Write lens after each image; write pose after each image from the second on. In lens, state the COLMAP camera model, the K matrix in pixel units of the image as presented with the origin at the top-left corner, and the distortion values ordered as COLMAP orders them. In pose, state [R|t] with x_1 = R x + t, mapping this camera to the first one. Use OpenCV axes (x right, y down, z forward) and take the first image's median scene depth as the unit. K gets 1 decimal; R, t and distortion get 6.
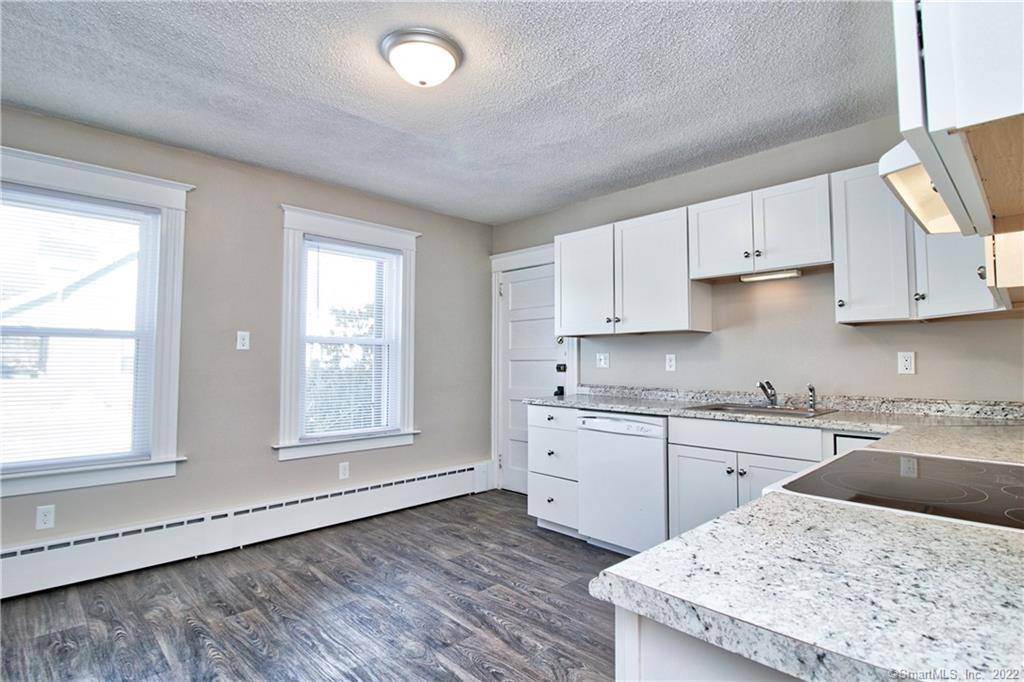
lens RADIAL K [[510.7, 0, 512.7], [0, 510.7, 337.1], [0, 0, 1]] dist [0.003259, -0.015253]
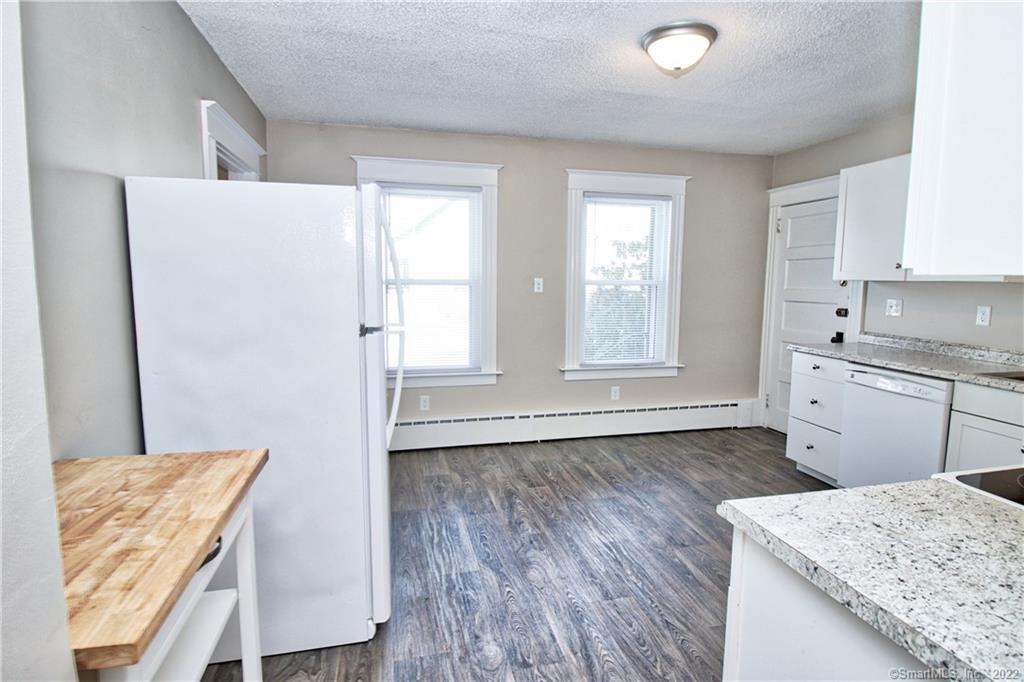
lens RADIAL K [[515.7, 0, 513.6], [0, 515.7, 336.1], [0, 0, 1]] dist [0.002319, -0.014721]
pose [[0.857952, 0.062592, -0.509902, 0.083633], [0.018967, 0.988014, 0.153195, -0.069281], [0.513379, -0.141105, 0.846482, -0.140701]]
